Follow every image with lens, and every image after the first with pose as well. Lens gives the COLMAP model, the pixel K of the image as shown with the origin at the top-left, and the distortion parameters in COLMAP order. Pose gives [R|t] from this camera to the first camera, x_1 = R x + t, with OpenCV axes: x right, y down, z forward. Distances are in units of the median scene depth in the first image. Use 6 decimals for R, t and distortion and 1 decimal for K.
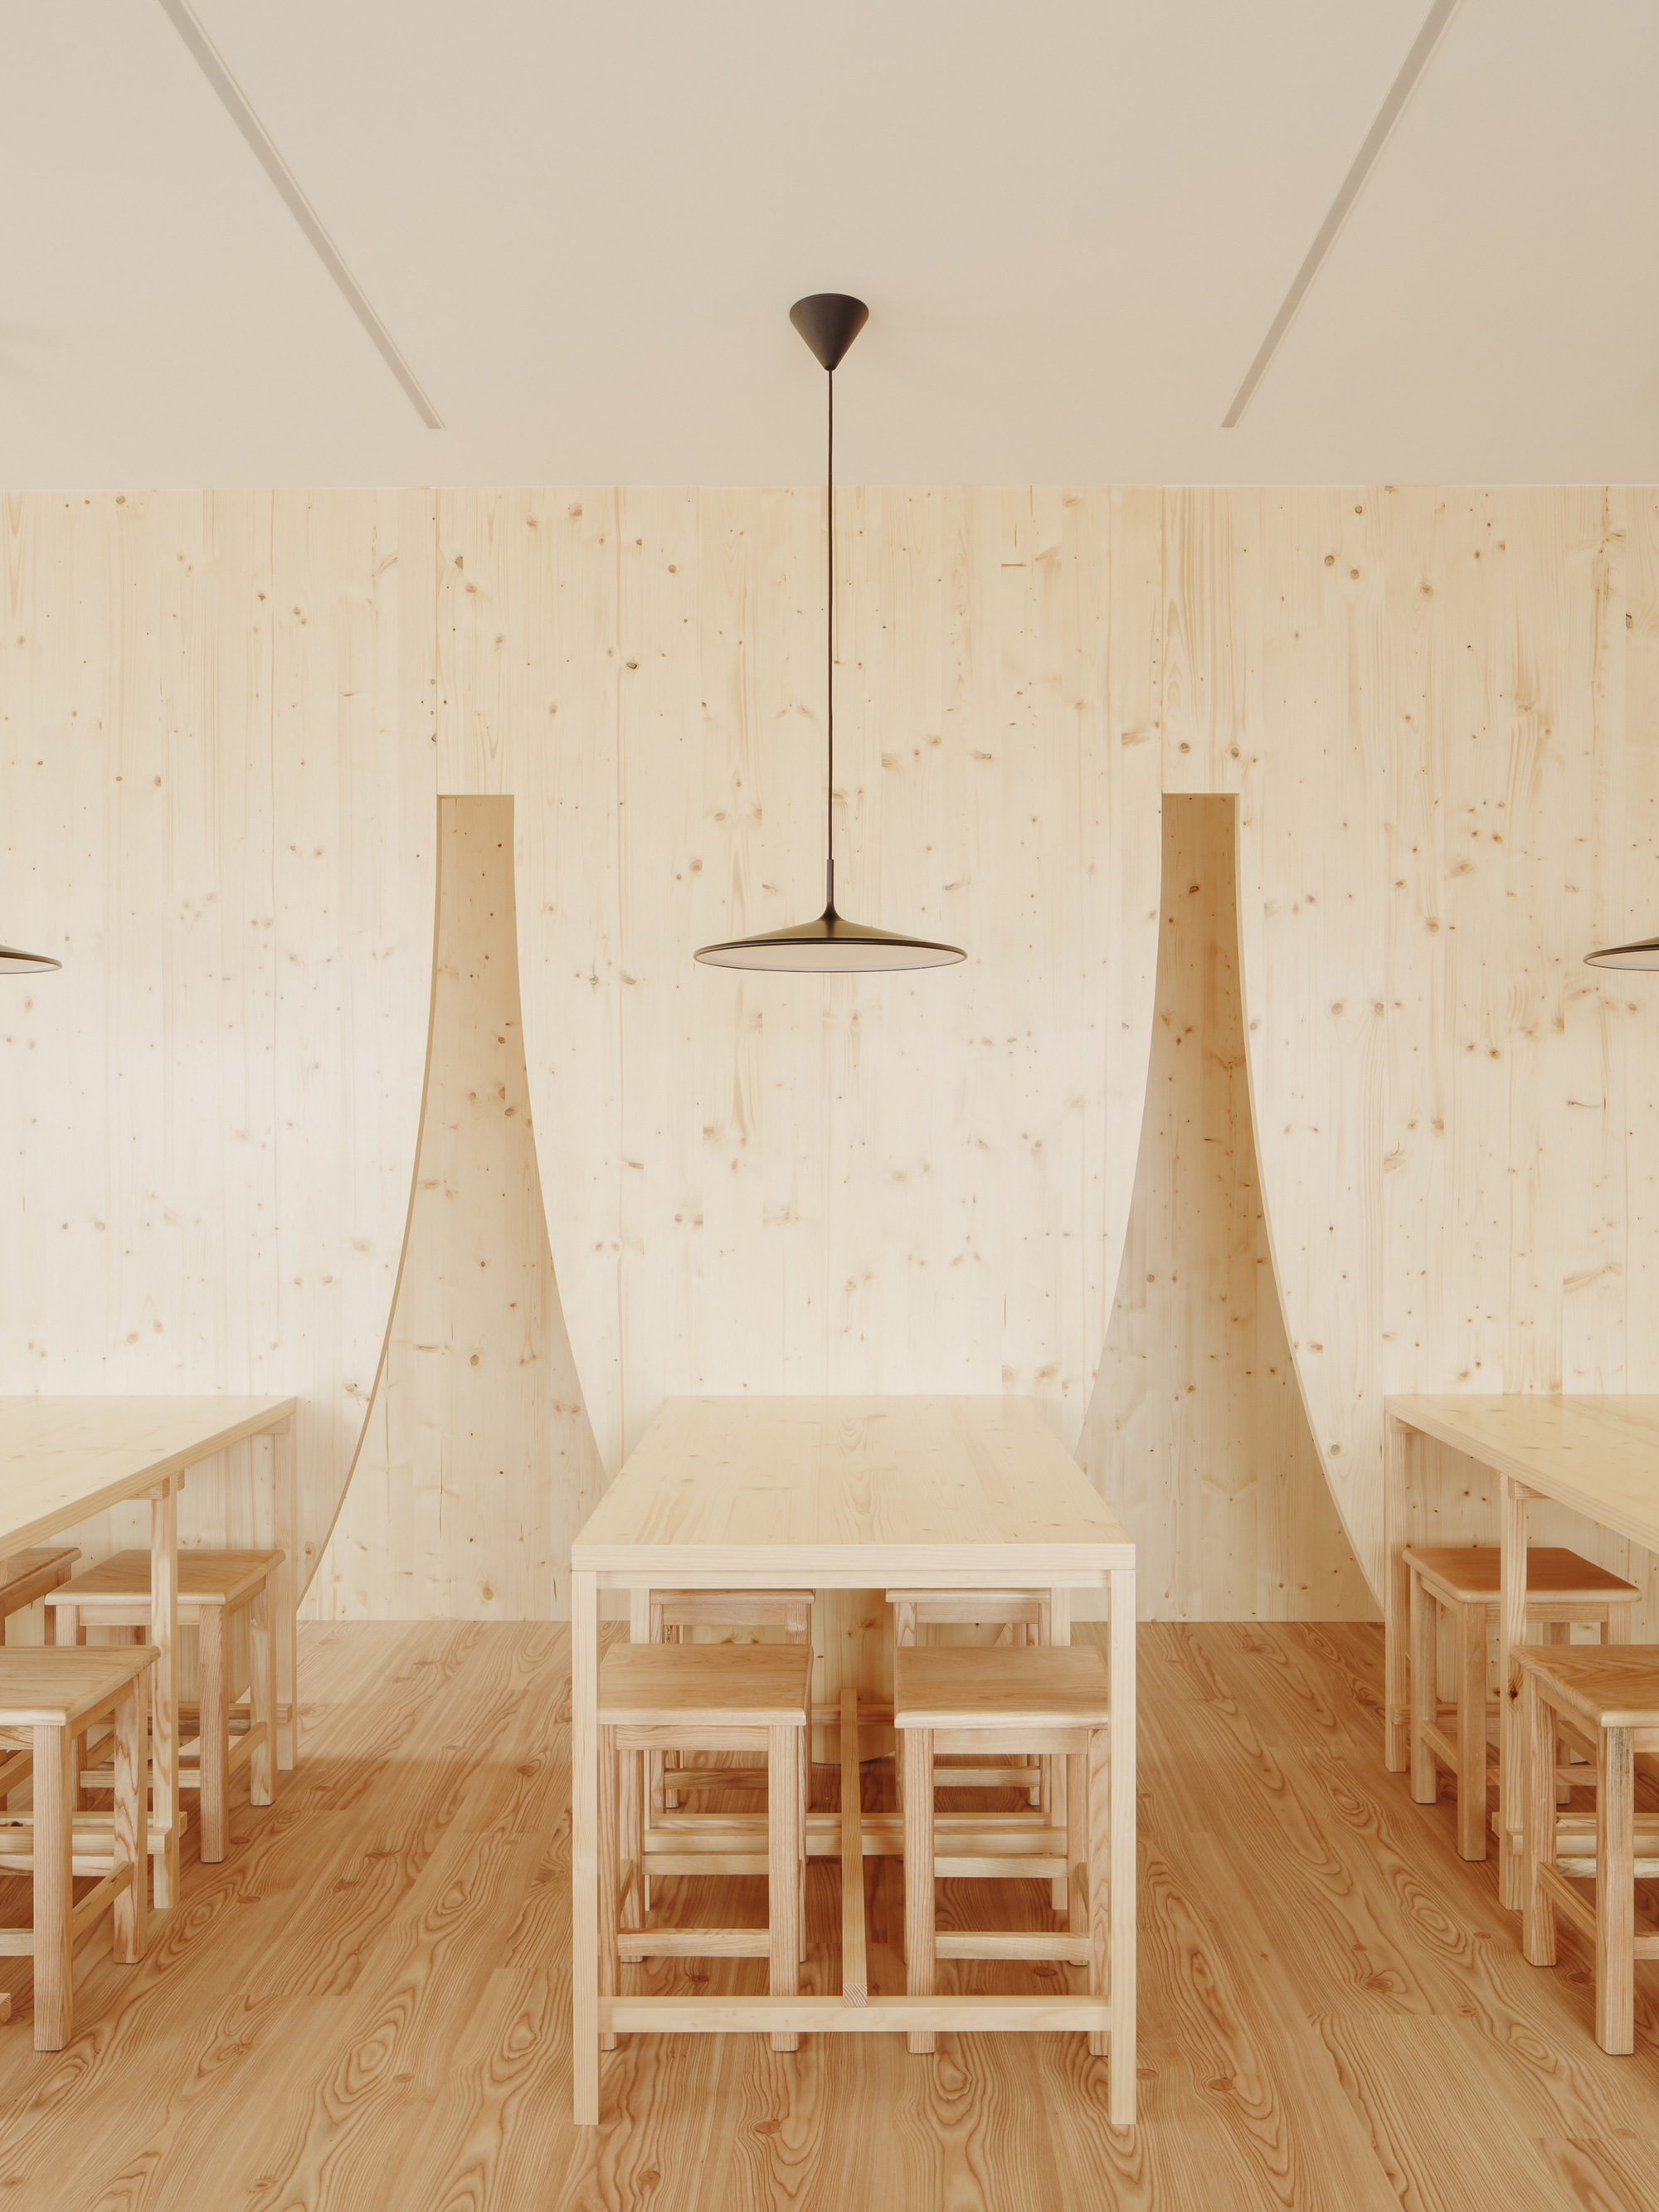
lens RADIAL K [[1663.3, 0, 854.6], [0, 1663.3, 1150.0], [0, 0, 1]] dist [-0.011061, 0.003619]
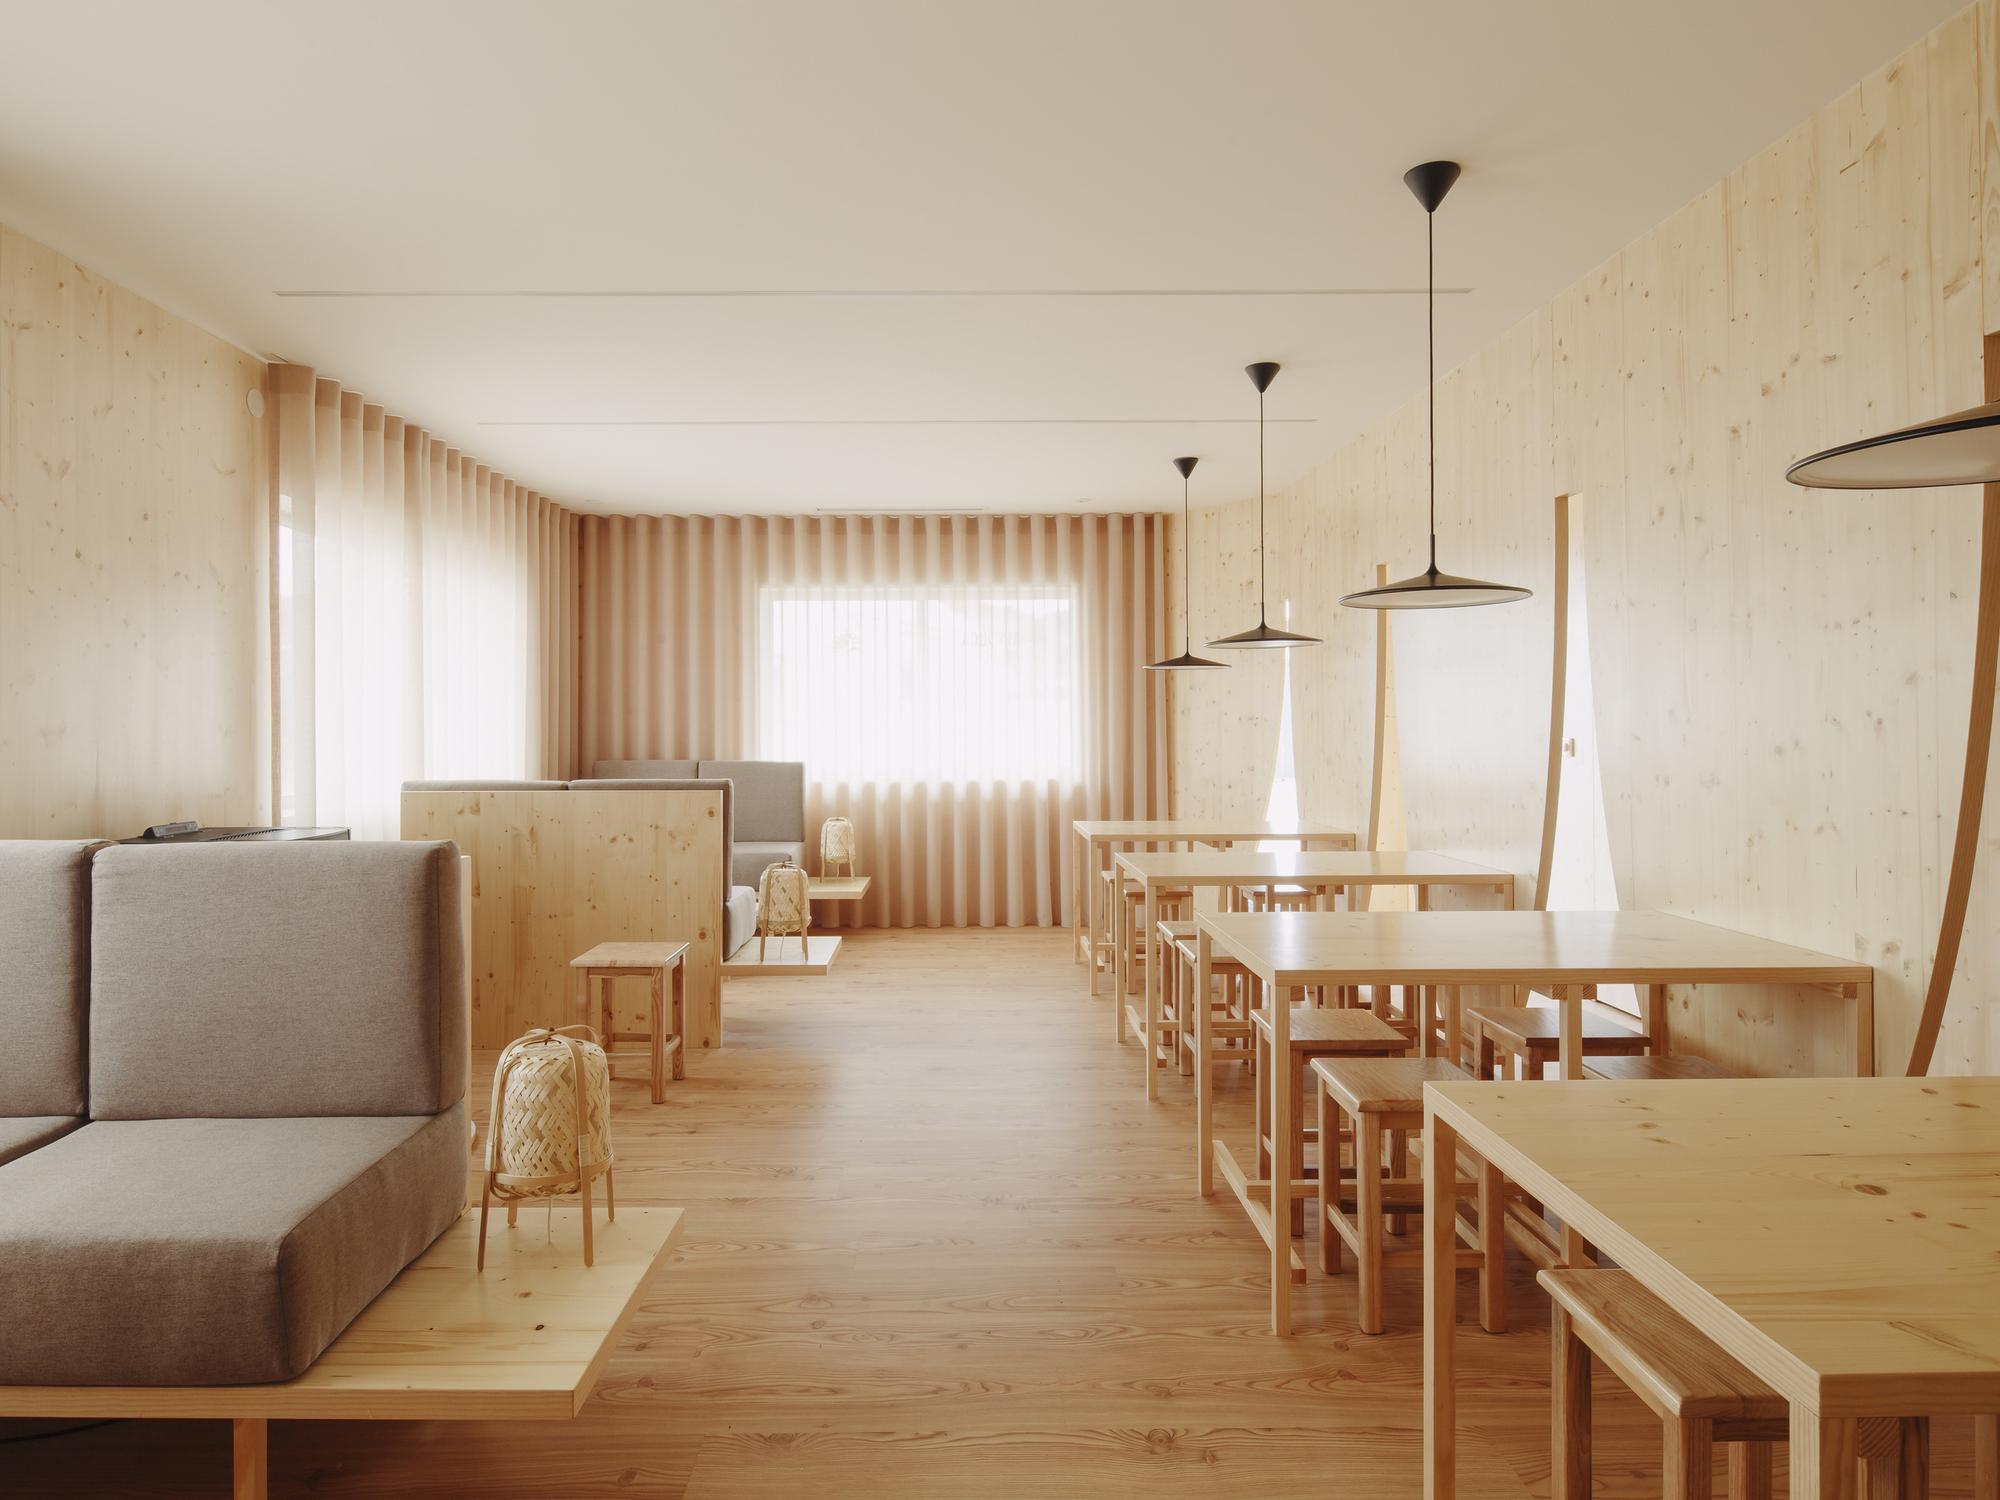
lens RADIAL K [[1143.7, 0, 986.8], [0, 1143.7, 738.1], [0, 0, 1]] dist [0.003428, -0.002959]
pose [[0.034871, 0.010344, -0.999338, 0.796878], [-0.005055, 0.999935, 0.010174, 0.002167], [0.999379, 0.004697, 0.034921, 0.433863]]
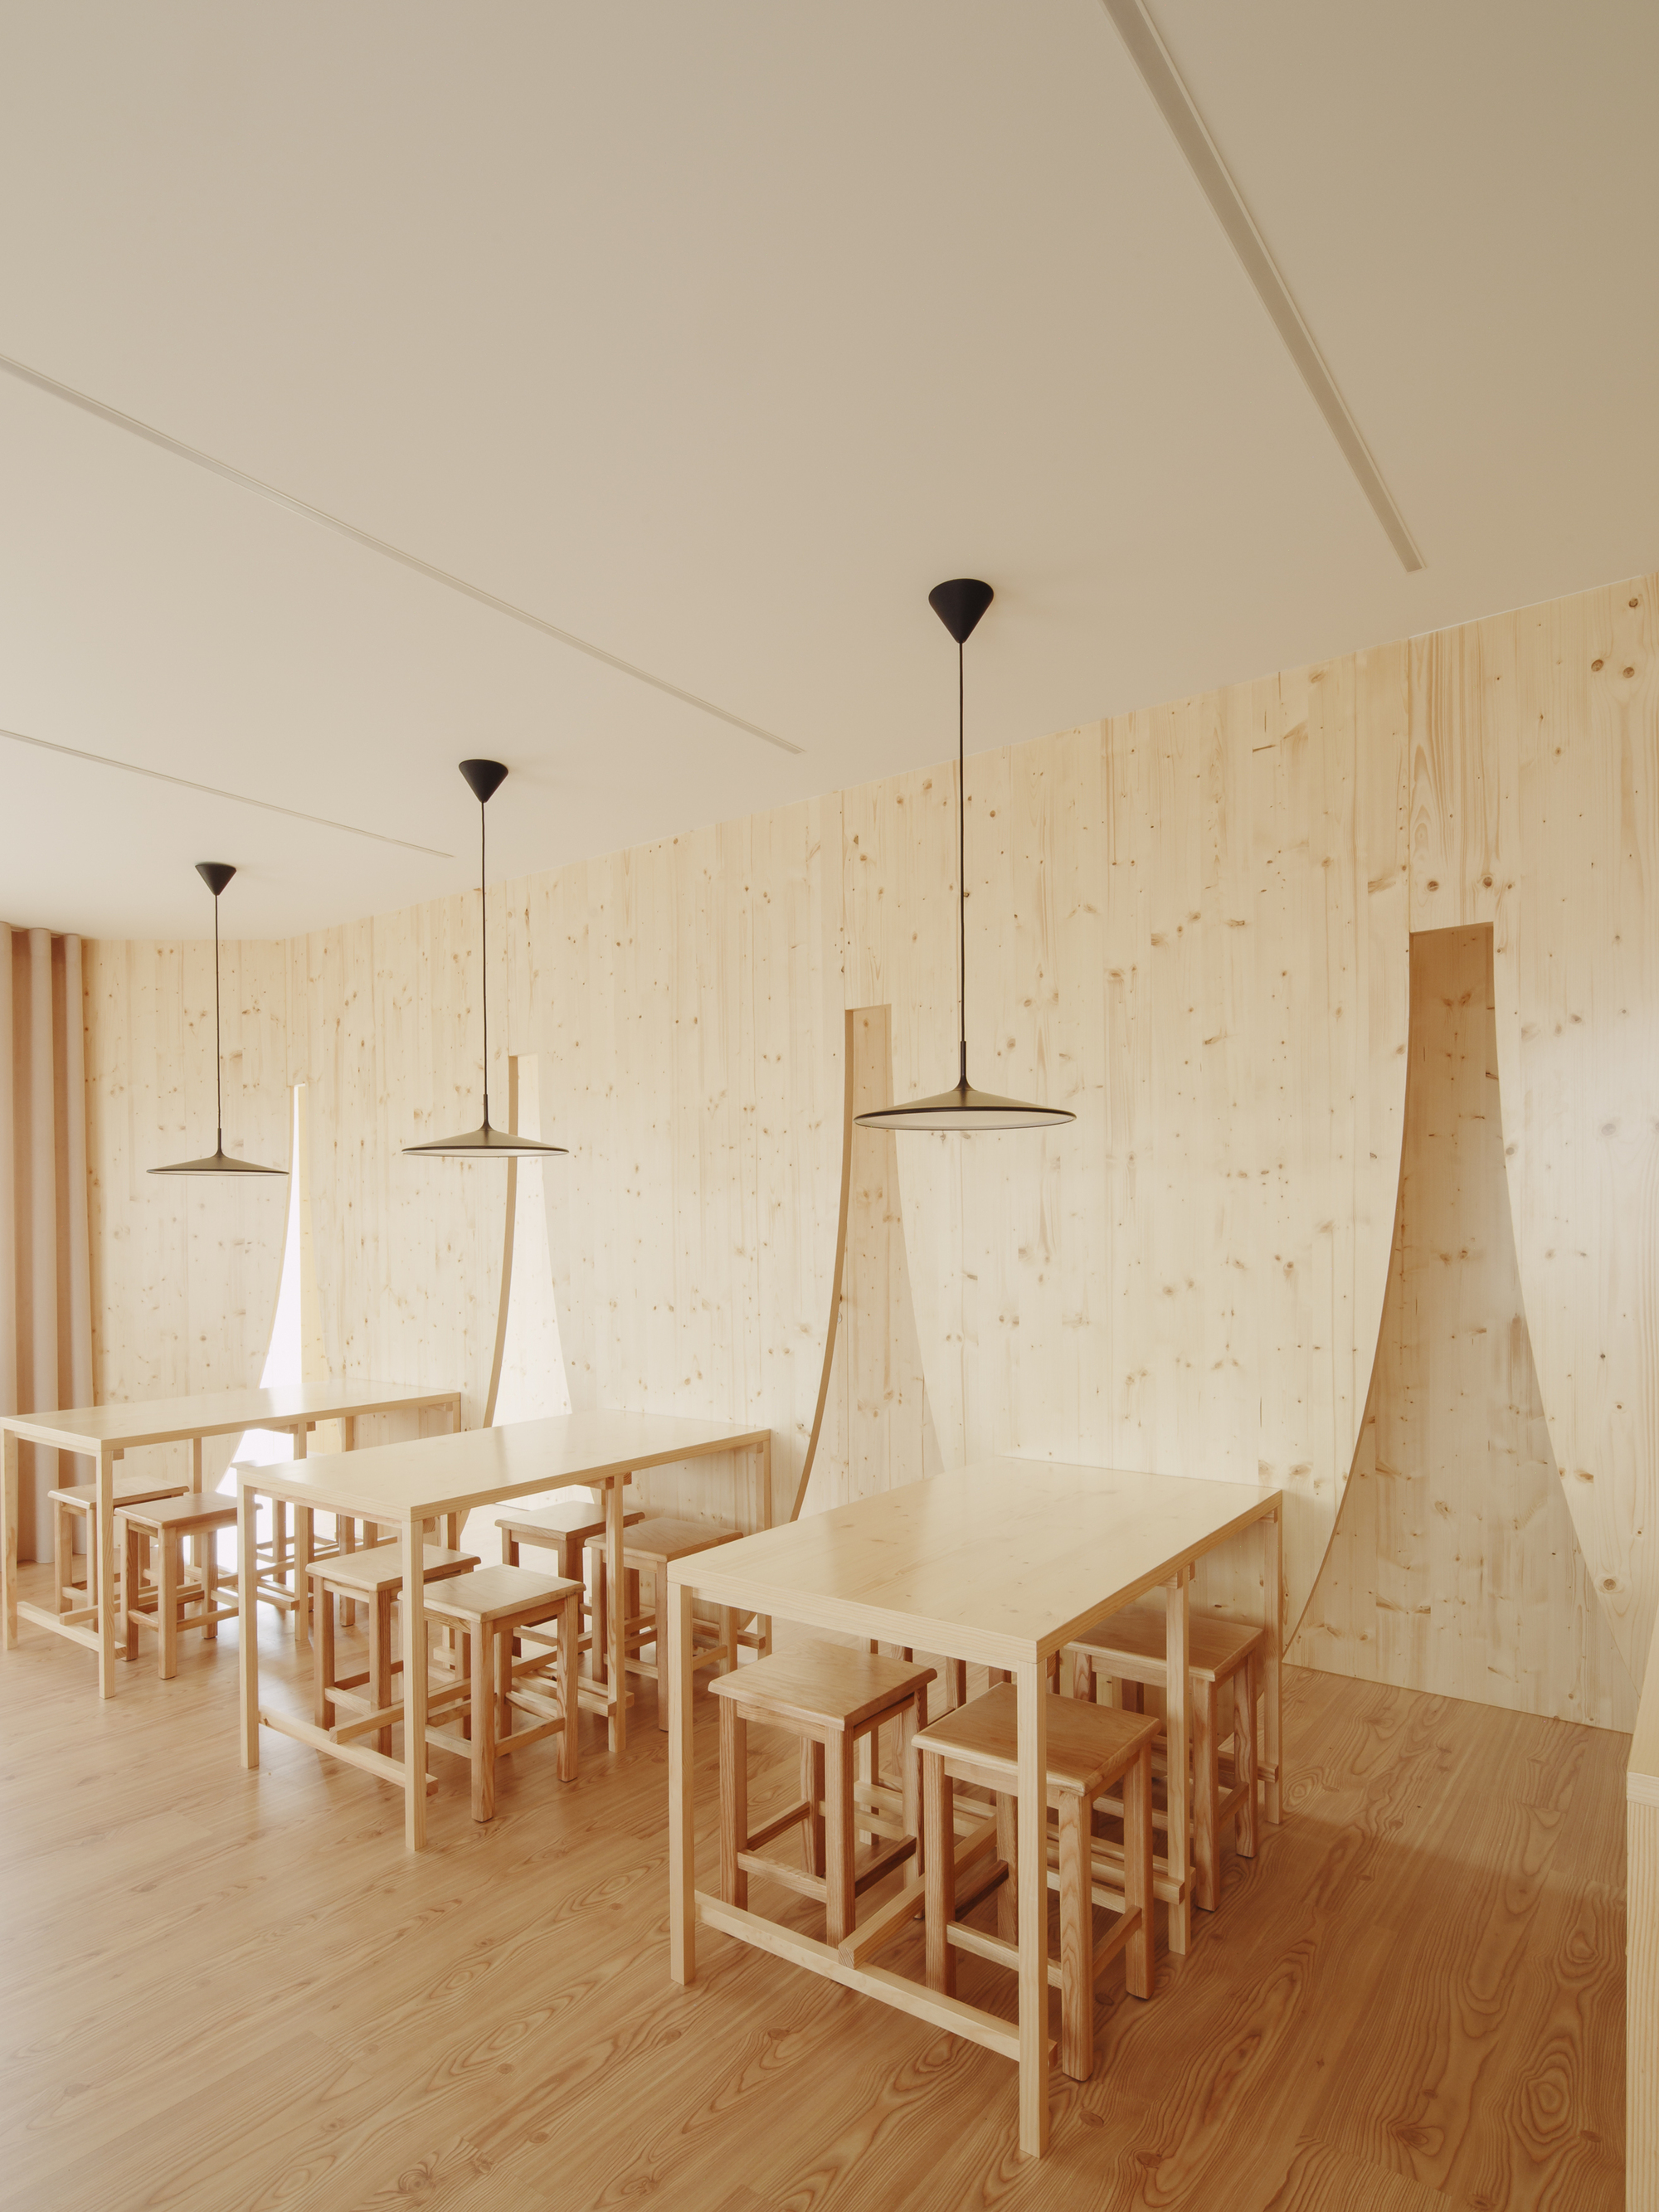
lens RADIAL K [[1211.2, 0, 836.7], [0, 1211.2, 1247.6], [0, 0, 1]] dist [0.012056, -0.012040]
pose [[0.809949, 0.006326, -0.586466, 0.343684], [-0.000159, 0.999944, 0.010567, -0.023988], [0.586500, -0.008466, 0.809905, 0.165319]]
